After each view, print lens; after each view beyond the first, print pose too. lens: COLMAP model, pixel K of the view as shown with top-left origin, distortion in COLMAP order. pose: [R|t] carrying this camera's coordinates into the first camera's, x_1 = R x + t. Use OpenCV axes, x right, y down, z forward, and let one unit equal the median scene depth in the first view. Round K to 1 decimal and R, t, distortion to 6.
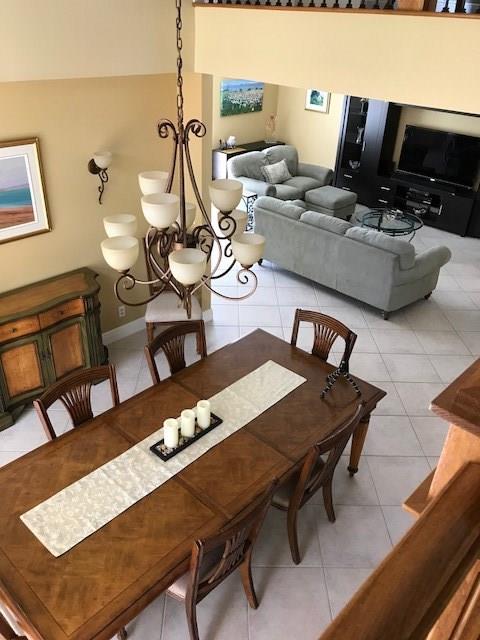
lens RADIAL K [[530.0, 0, 240.0], [0, 530.0, 320.0], [0, 0, 1]] dist [0.073111, -0.000517]
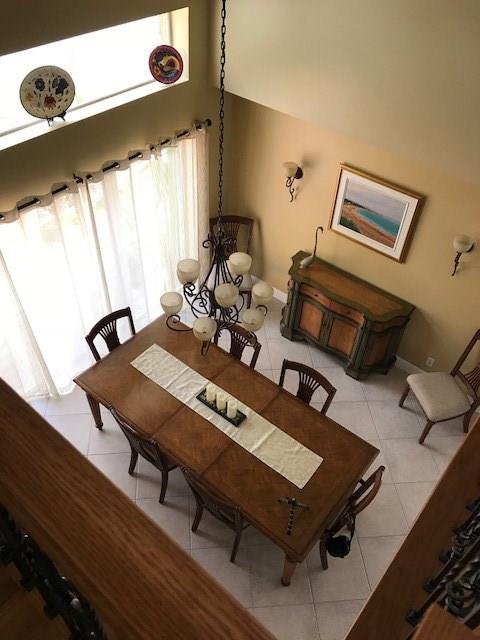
lens RADIAL K [[530.0, 0, 240.0], [0, 530.0, 320.0], [0, 0, 1]] dist [0.073111, -0.000517]
pose [[0.057756, 0.665118, -0.744501, 0.649487], [-0.525630, 0.654270, 0.543732, -0.593286], [0.848751, 0.359928, 0.387394, 0.315581]]
